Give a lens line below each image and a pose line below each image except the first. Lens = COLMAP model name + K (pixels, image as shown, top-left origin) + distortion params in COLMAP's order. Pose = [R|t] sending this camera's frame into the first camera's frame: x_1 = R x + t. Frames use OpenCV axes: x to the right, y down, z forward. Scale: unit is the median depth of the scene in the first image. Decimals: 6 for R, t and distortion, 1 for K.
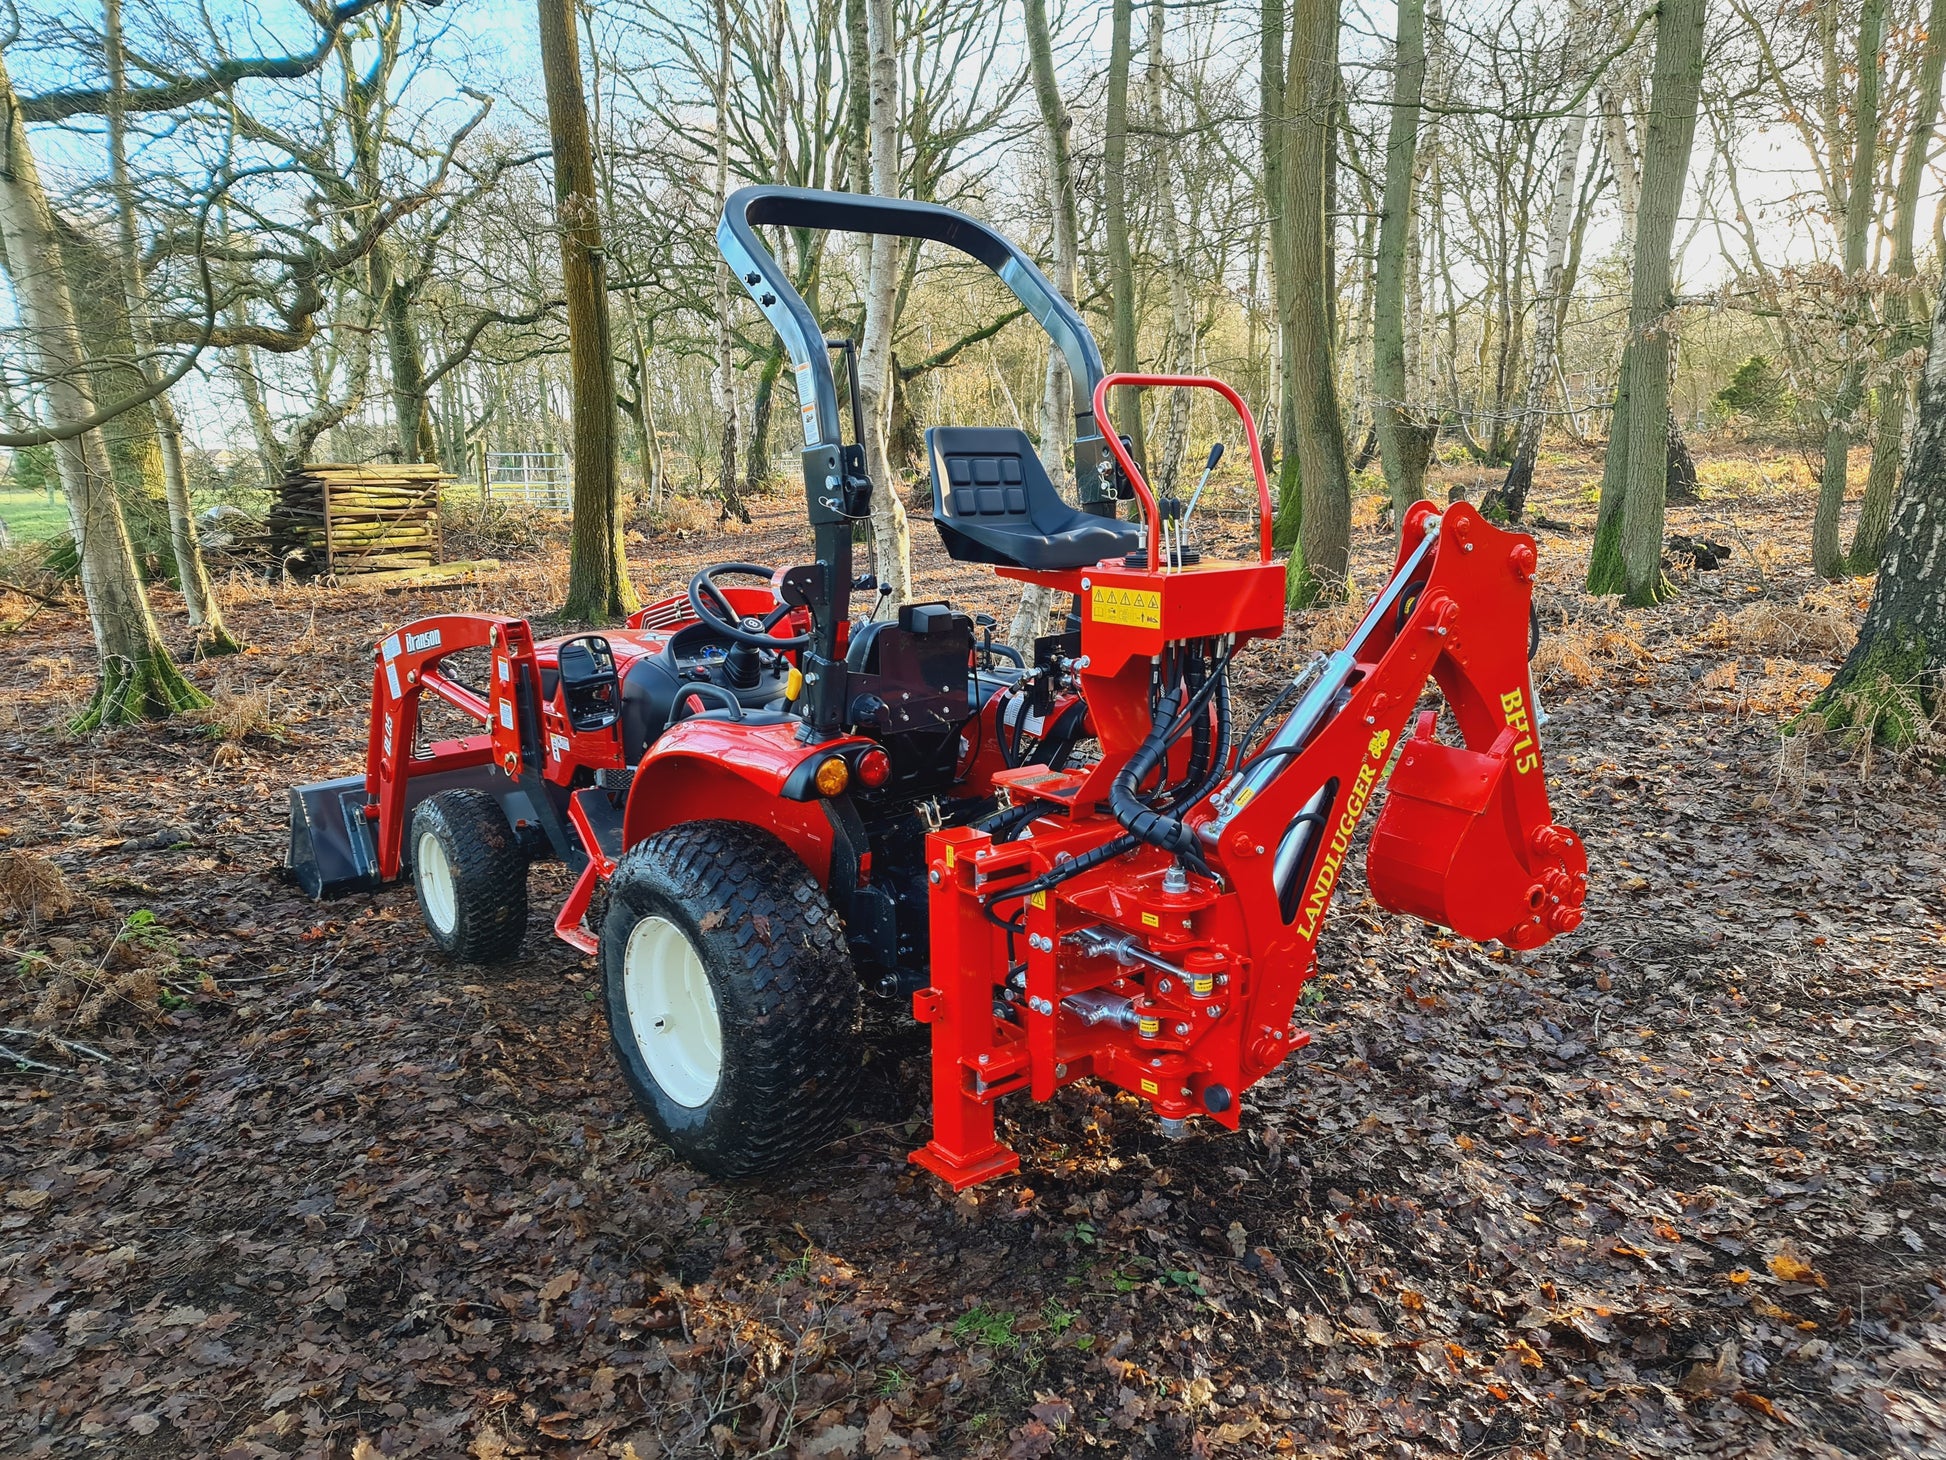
lens RADIAL K [[1395.7, 0, 977.9], [0, 1395.7, 743.5], [0, 0, 1]] dist [0.094408, -0.075148]
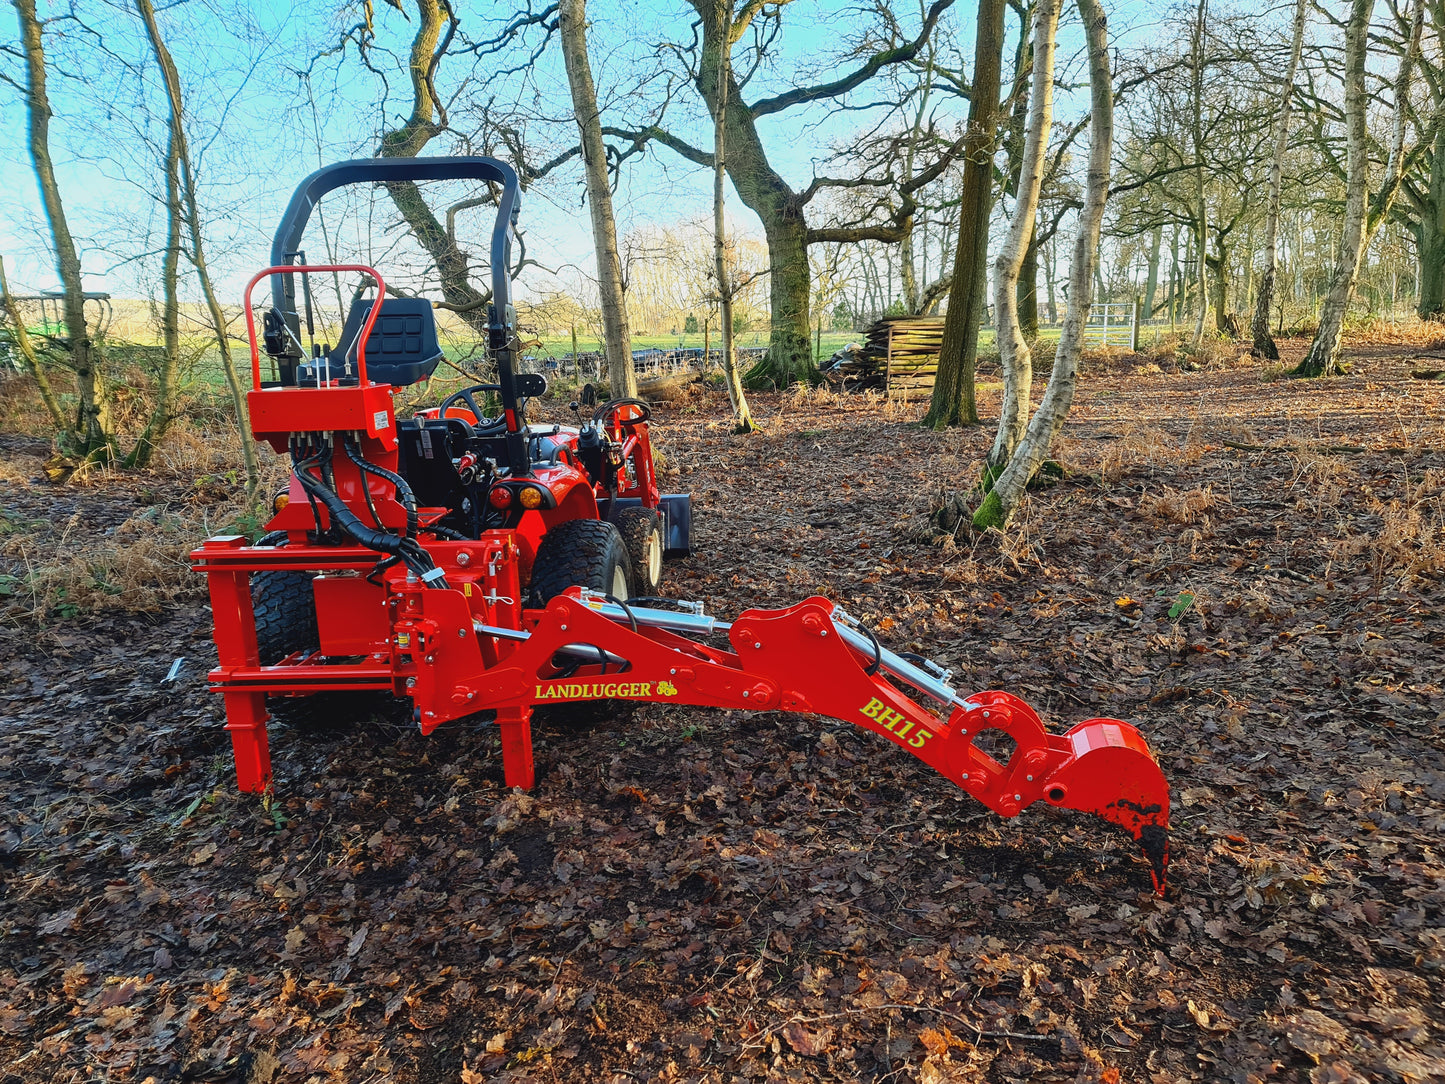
lens RADIAL K [[1036.9, 0, 730.7], [0, 1036.9, 542.6], [0, 0, 1]] dist [0.089285, -0.080643]
pose [[0.725379, 0.147261, -0.672413, 0.202213], [-0.132015, 0.988477, 0.074067, -0.016475], [0.675571, 0.035042, 0.736461, 0.069116]]
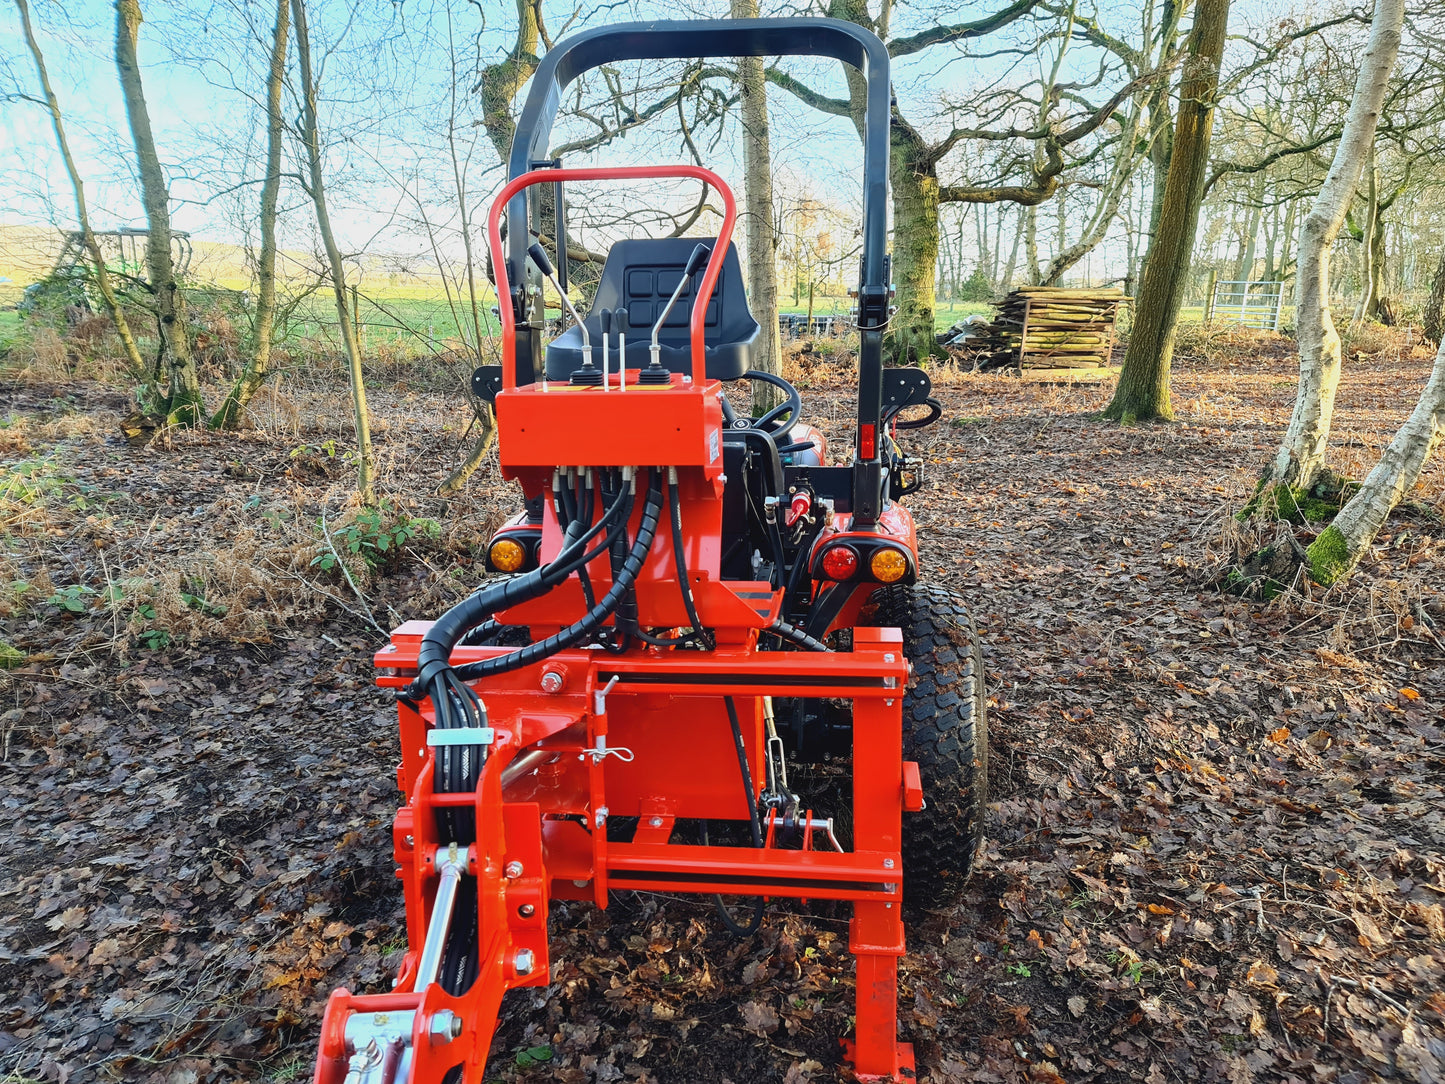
lens RADIAL K [[1042.8, 0, 718.9], [0, 1042.8, 545.2], [0, 0, 1]] dist [0.081191, -0.052144]
pose [[0.677914, 0.207189, -0.705341, 0.102343], [-0.176896, 0.977246, 0.117042, -0.019580], [0.713541, 0.045428, 0.699139, 0.090175]]
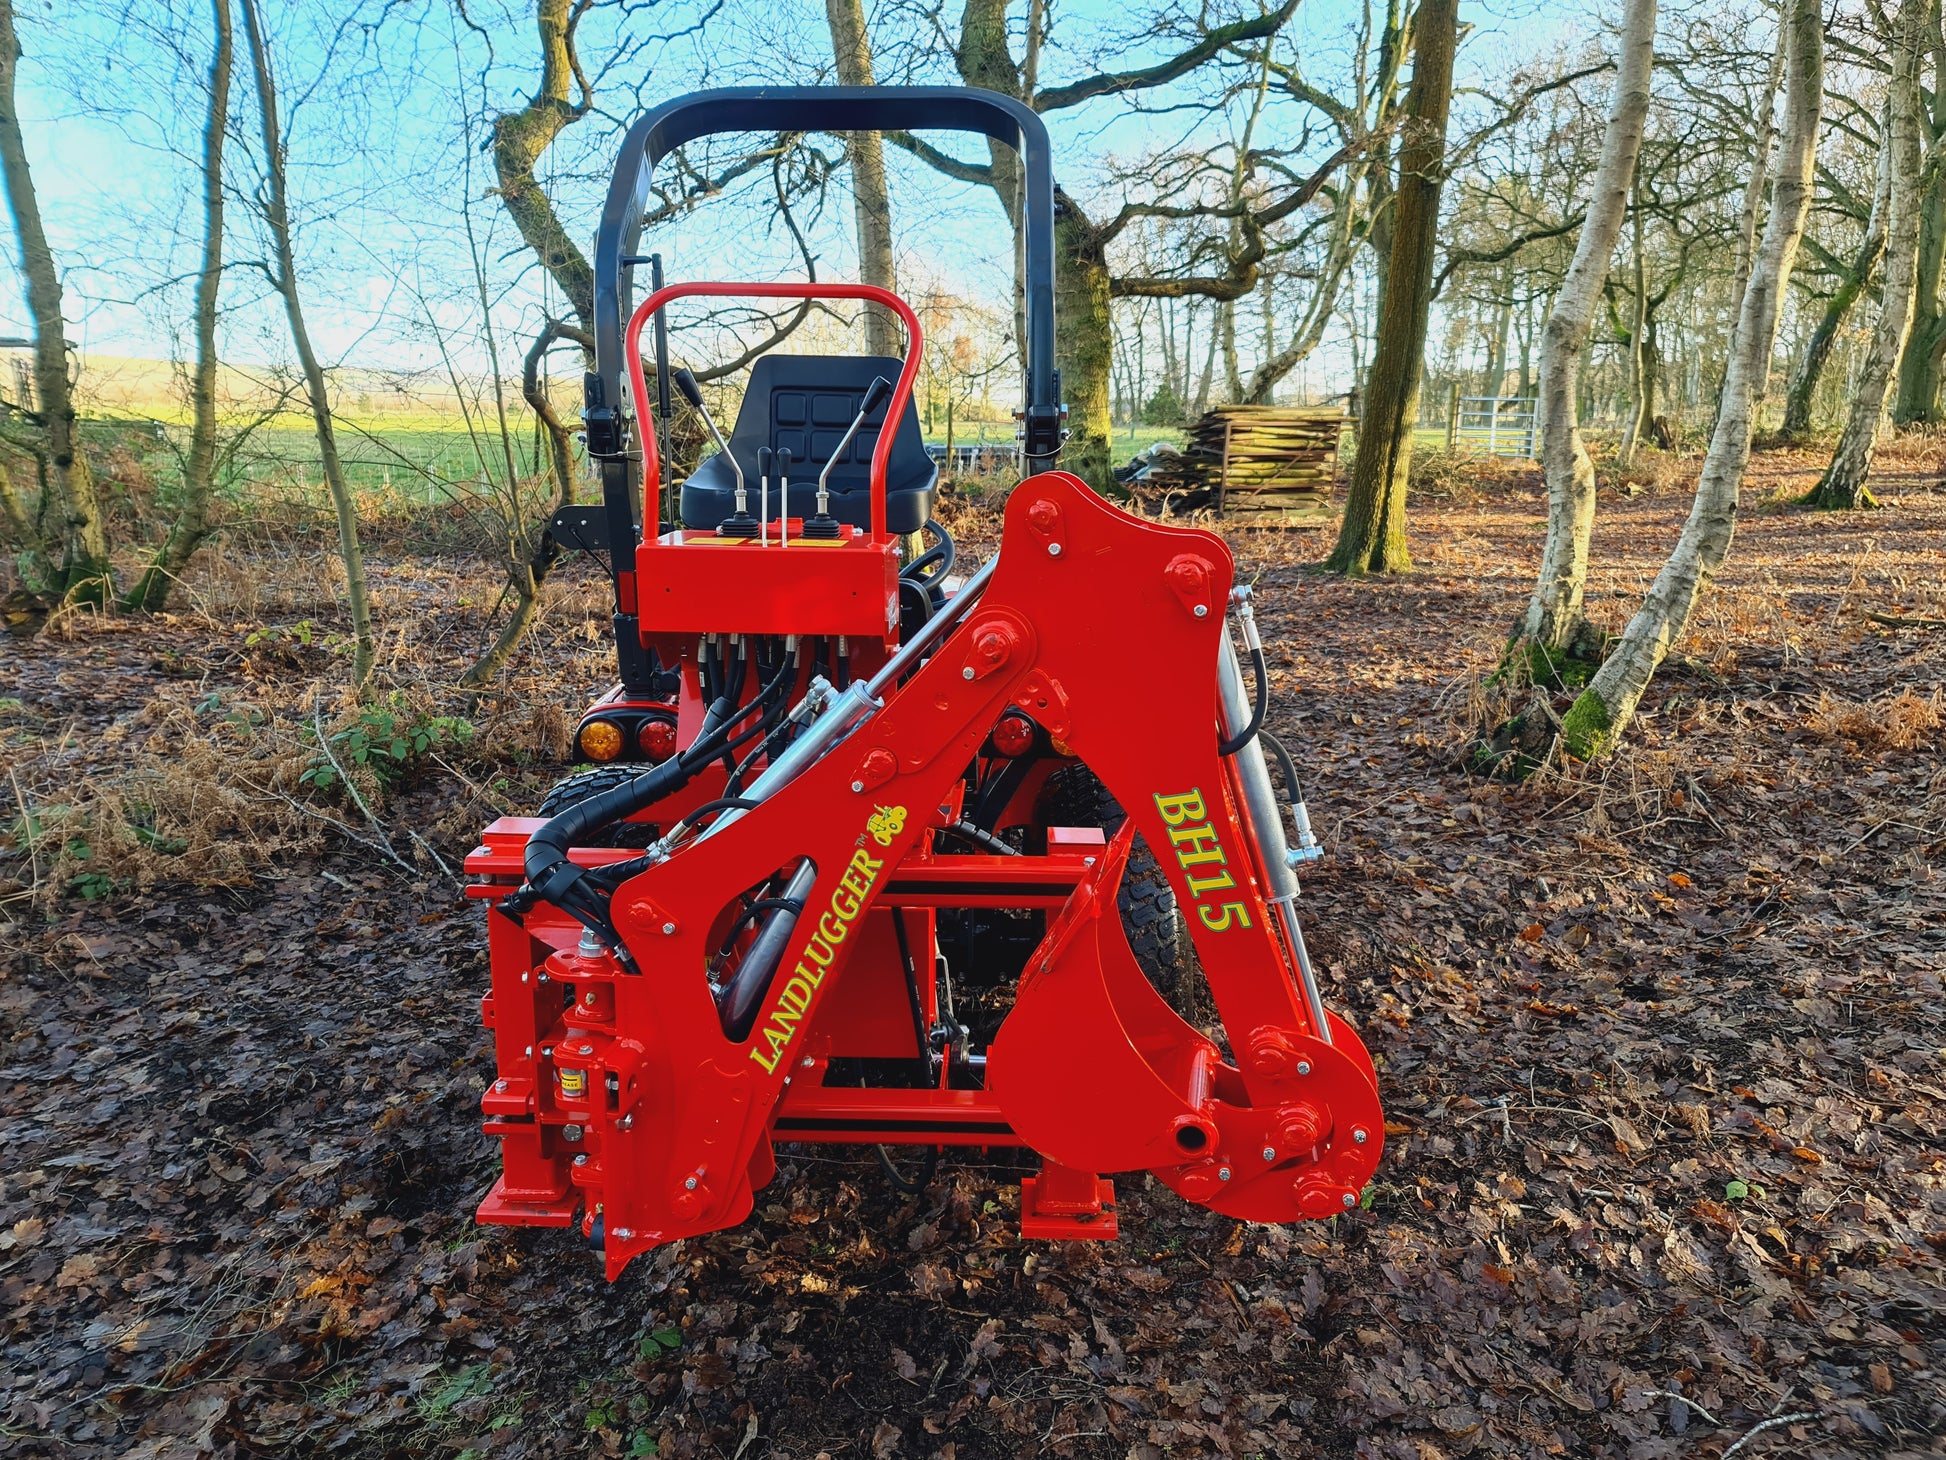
lens RADIAL K [[1409.9, 0, 980.8], [0, 1409.9, 718.0], [0, 0, 1]] dist [0.083318, -0.073533]
pose [[0.753488, 0.164594, -0.636526, 0.112800], [-0.152963, 0.985476, 0.073755, -0.016299], [0.639420, 0.041791, 0.767721, 0.076549]]
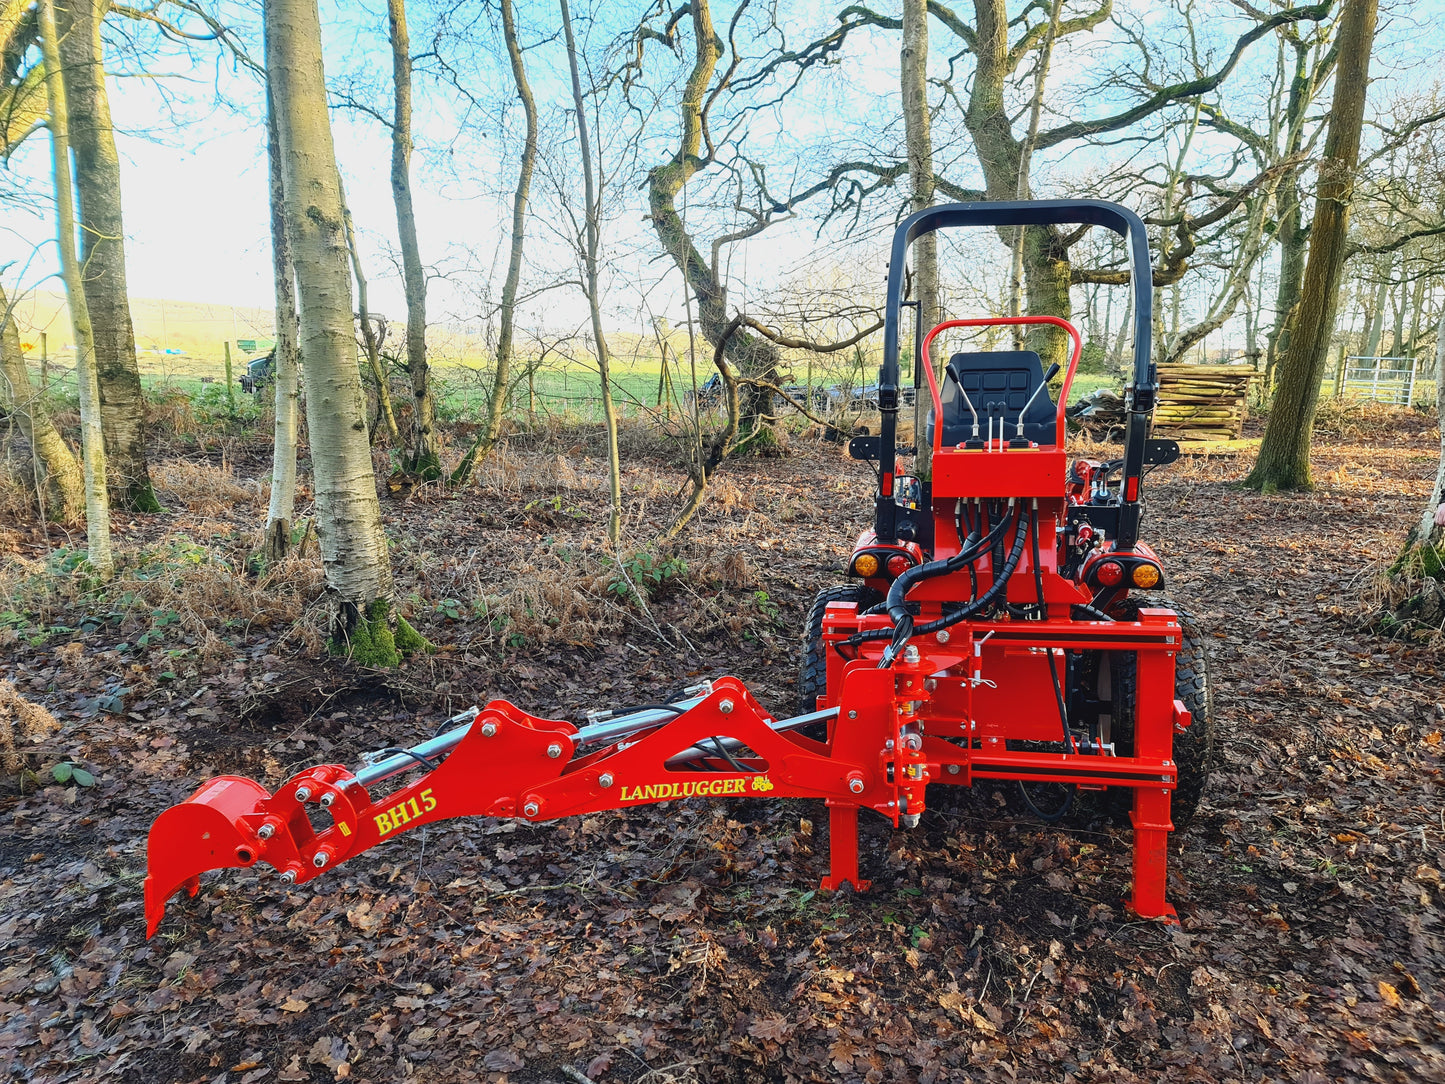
lens RADIAL K [[1036.4, 0, 726.1], [0, 1036.4, 552.1], [0, 0, 1]] dist [0.094408, -0.075148]
pose [[0.608763, 0.179566, -0.772763, 0.124865], [-0.190219, 0.978673, 0.077564, -0.009354], [0.770210, 0.099776, 0.629937, 0.015912]]
